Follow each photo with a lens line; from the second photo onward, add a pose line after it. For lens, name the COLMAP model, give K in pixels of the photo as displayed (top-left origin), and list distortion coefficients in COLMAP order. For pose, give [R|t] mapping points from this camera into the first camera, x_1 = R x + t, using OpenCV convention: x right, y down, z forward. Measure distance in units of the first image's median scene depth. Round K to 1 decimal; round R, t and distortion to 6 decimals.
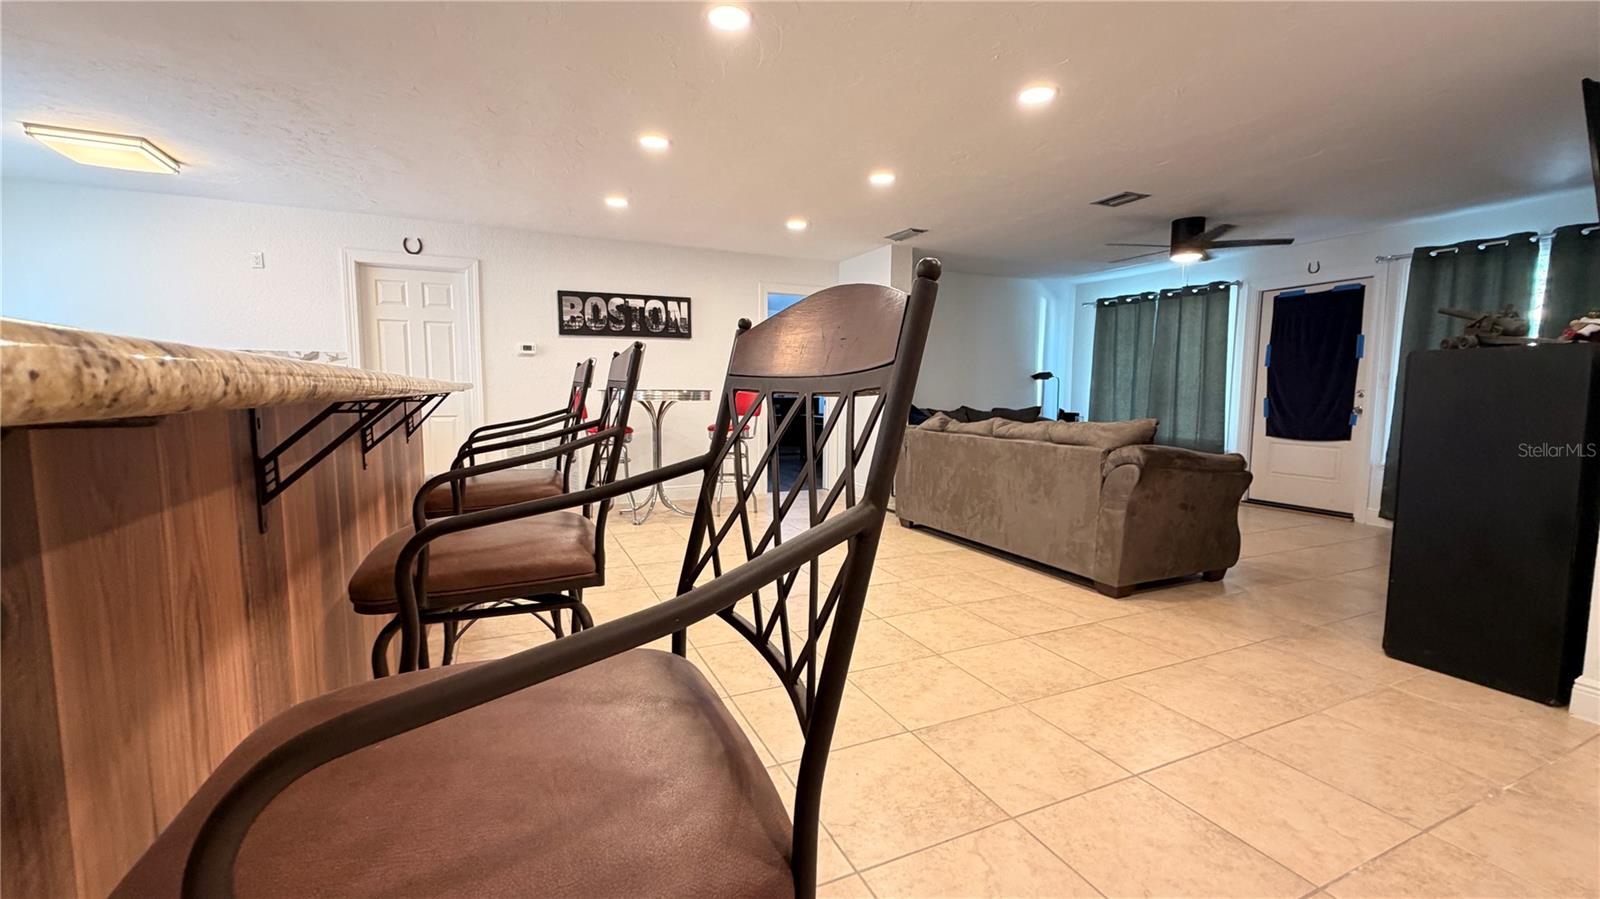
lens RADIAL K [[636.3, 0, 798.1], [0, 636.3, 443.3], [0, 0, 1]] dist [-0.002678, 0.000102]
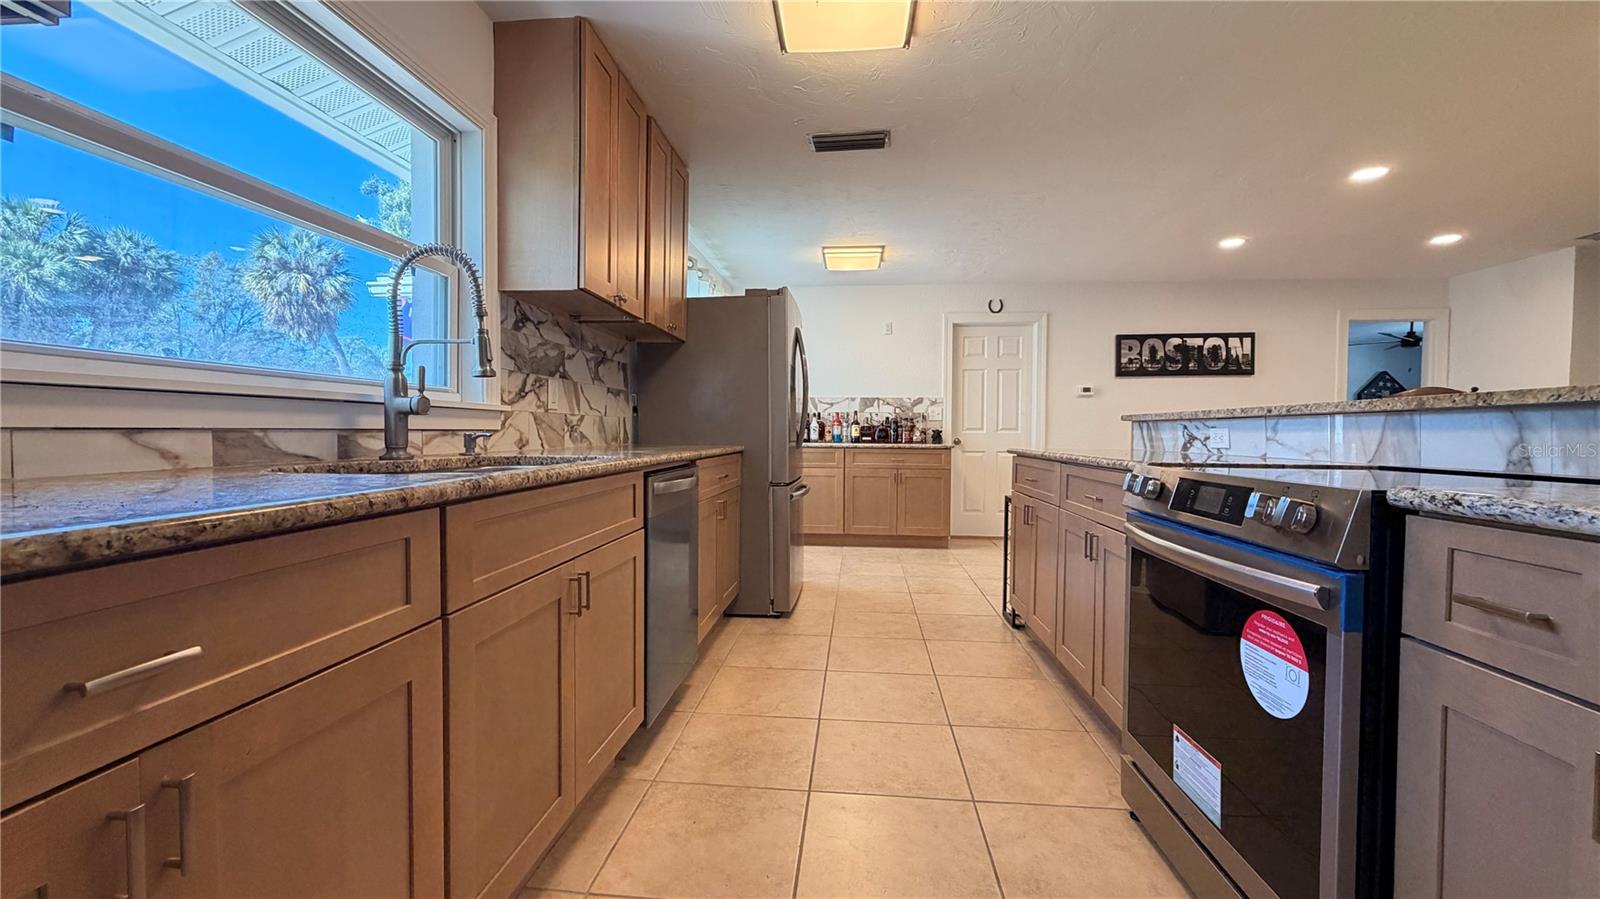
lens RADIAL K [[636.3, 0, 791.0], [0, 636.3, 447.9], [0, 0, 1]] dist [-0.002678, 0.000102]
pose [[0.858577, 0.015349, -0.512454, -0.290148], [-0.047858, 0.997587, -0.050303, 0.024095], [0.510445, 0.067715, 0.857240, -0.158043]]
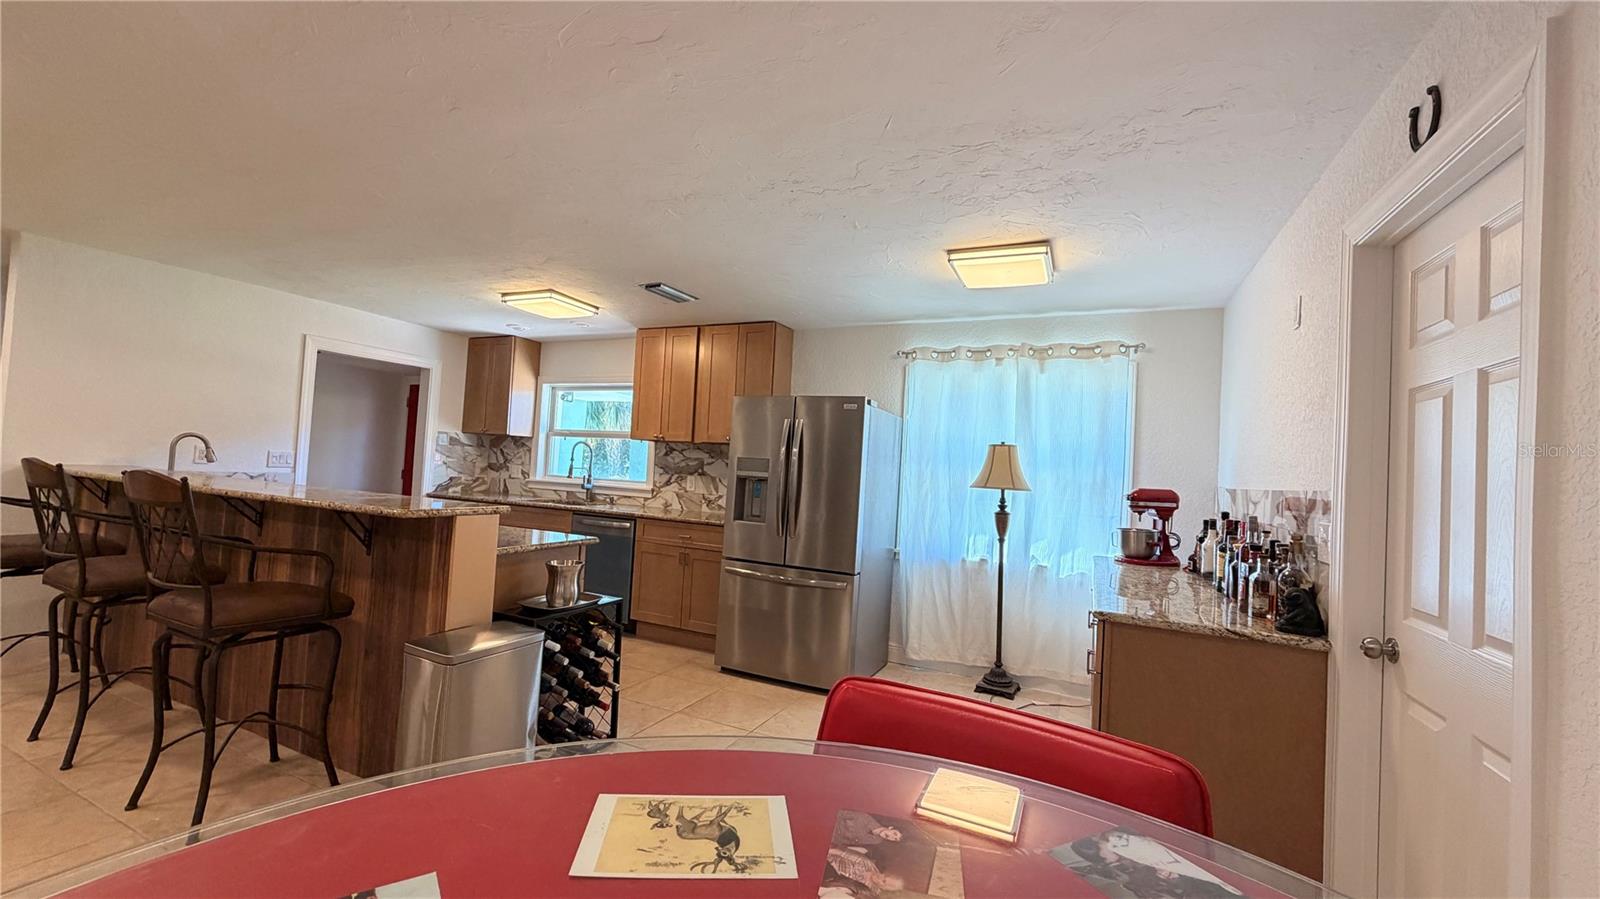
lens RADIAL K [[636.3, 0, 796.0], [0, 636.3, 448.8], [0, 0, 1]] dist [-0.002678, 0.000102]
pose [[-0.762020, -0.069610, -0.643802, -0.189465], [-0.115022, 0.992946, 0.028782, -0.122608], [0.637257, 0.095984, -0.764651, 0.936844]]
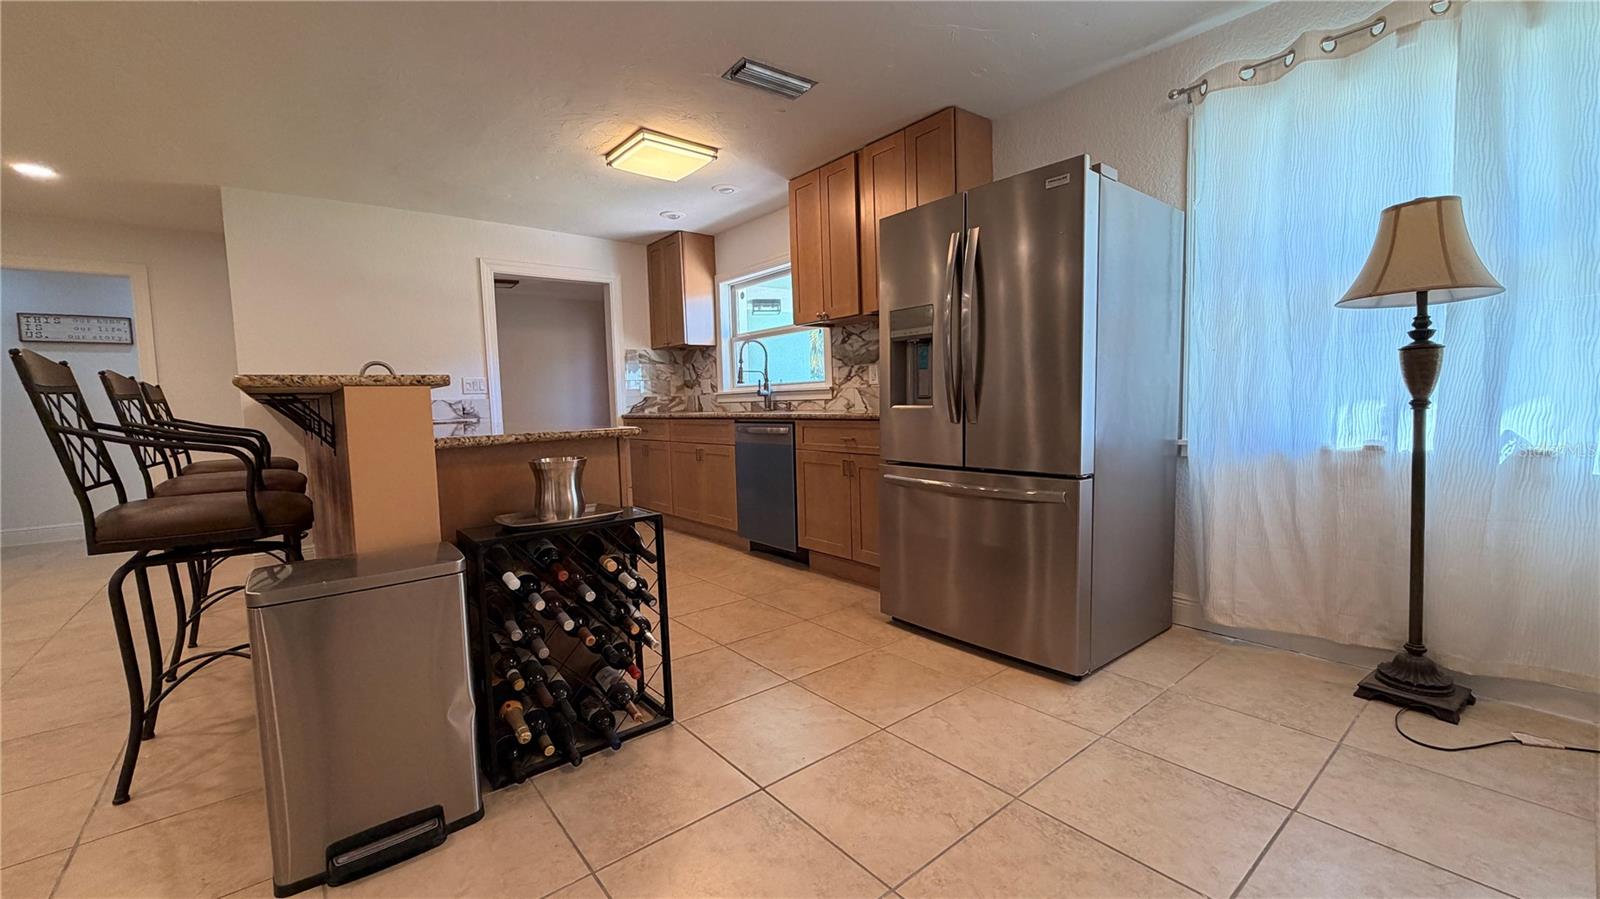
lens RADIAL K [[636.3, 0, 792.7], [0, 636.3, 448.2], [0, 0, 1]] dist [-0.002678, 0.000102]
pose [[-0.969296, 0.040510, -0.242538, -0.409849], [0.002051, 0.987634, 0.156765, -0.058670], [0.245889, 0.151454, -0.957392, 0.802129]]
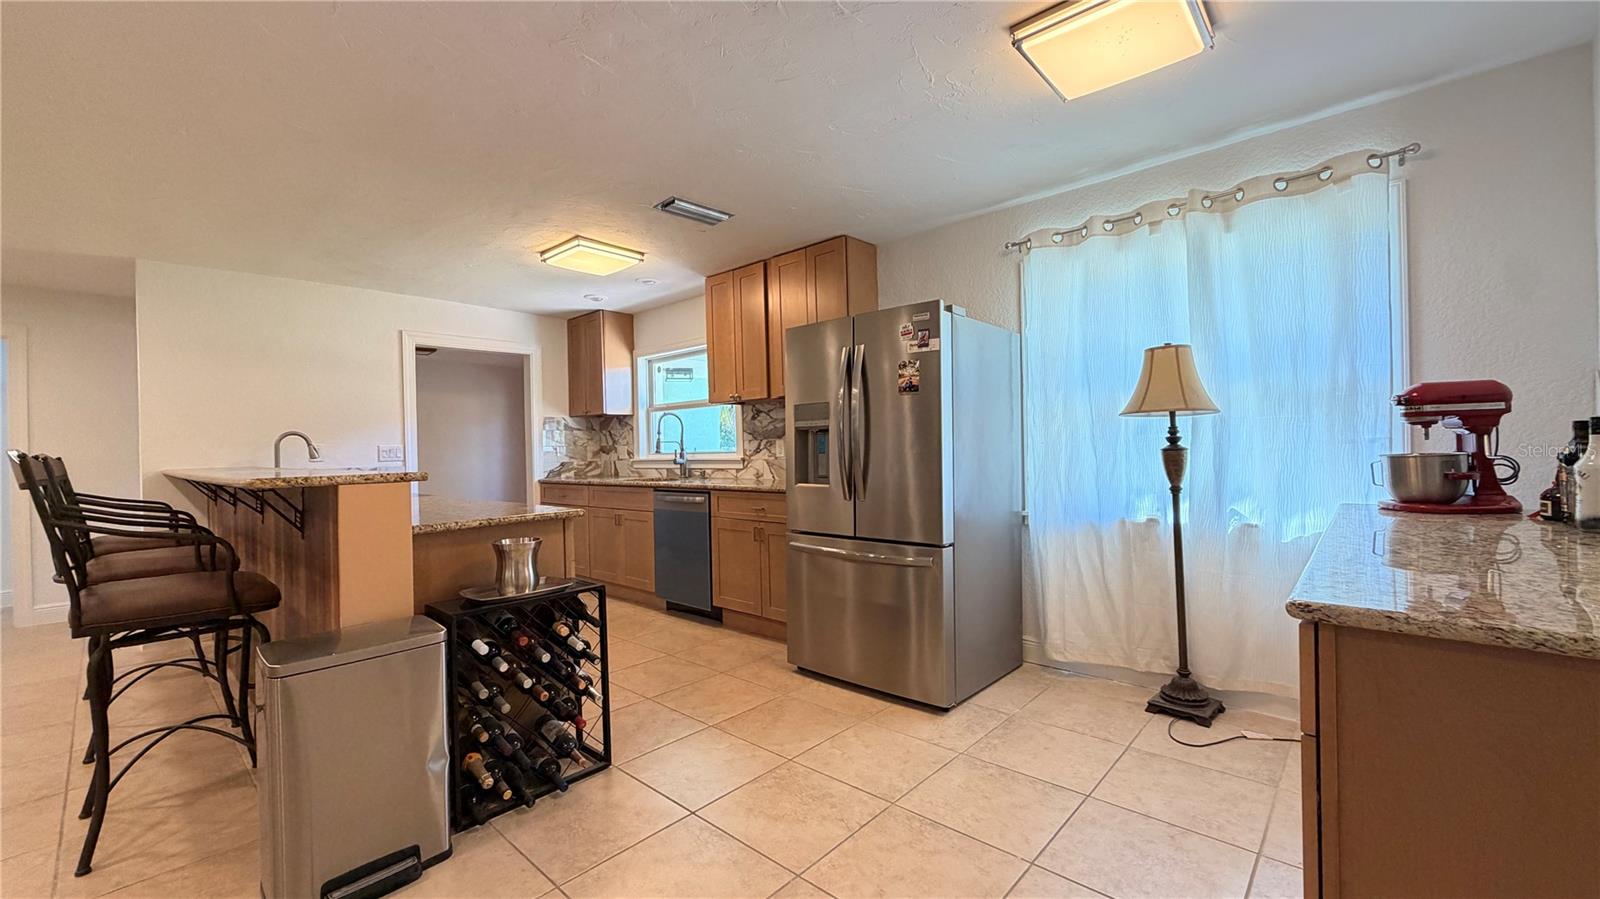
lens RADIAL K [[636.3, 0, 793.9], [0, 636.3, 448.6], [0, 0, 1]] dist [-0.002678, 0.000102]
pose [[-0.921893, 0.014863, -0.387159, -0.378589], [-0.016371, 0.996877, 0.077252, -0.089992], [0.387098, 0.077556, -0.918771, 0.875210]]
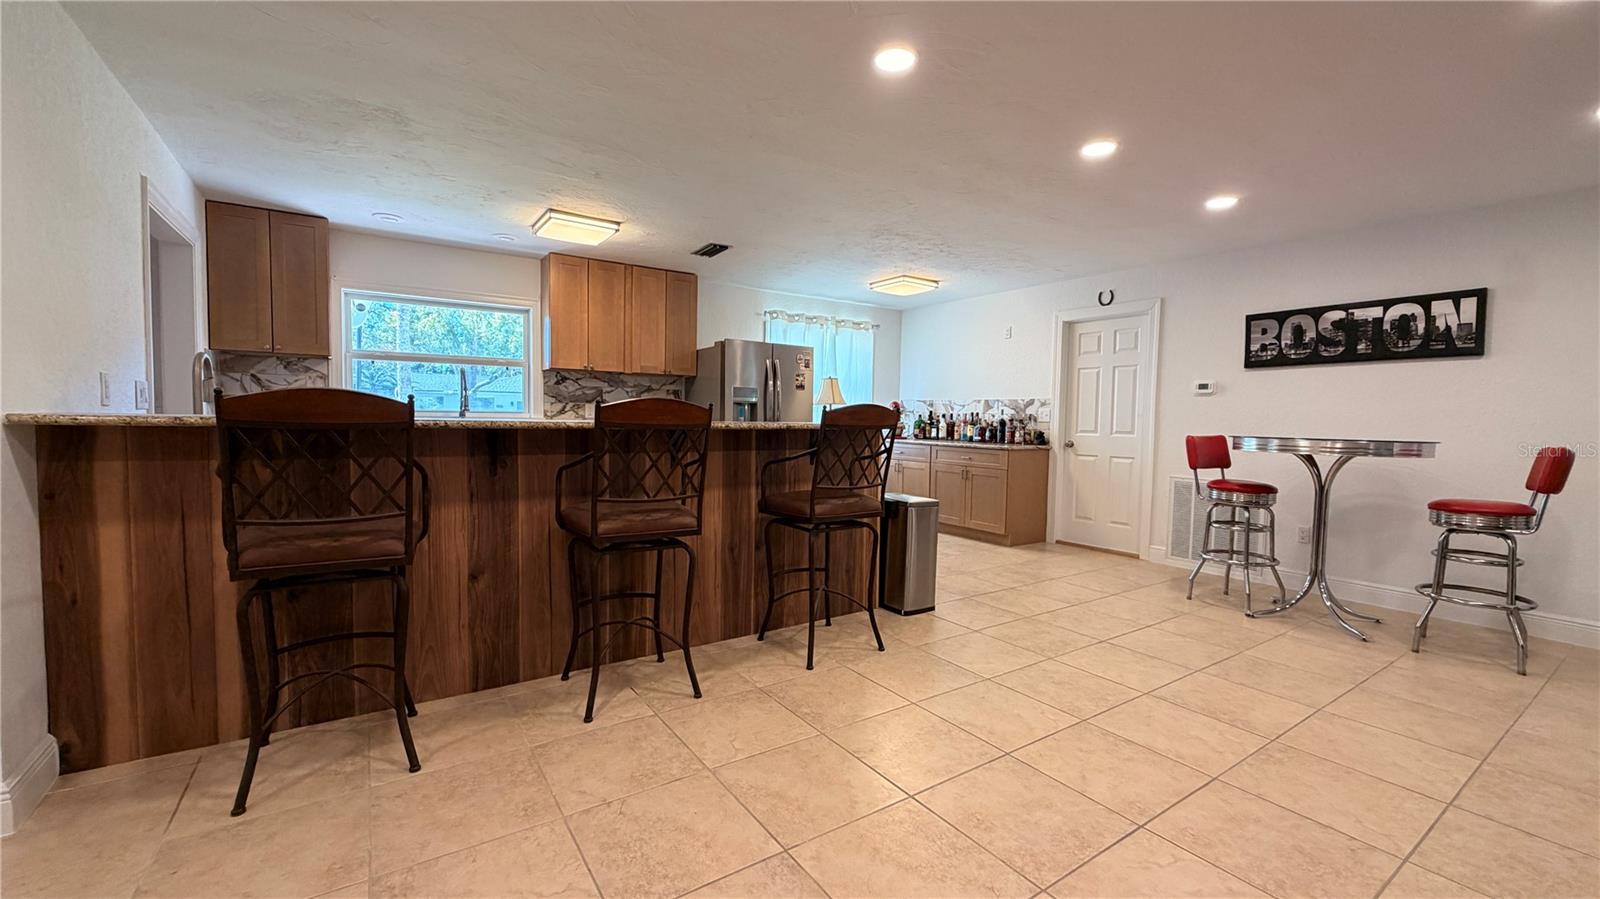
lens RADIAL K [[636.3, 0, 794.0], [0, 636.3, 452.4], [0, 0, 1]] dist [-0.002678, 0.000102]
pose [[0.163766, 0.052752, -0.985088, 0.339588], [-0.100317, 0.994283, 0.036567, -0.032952], [0.981385, 0.092832, 0.168122, 0.289852]]
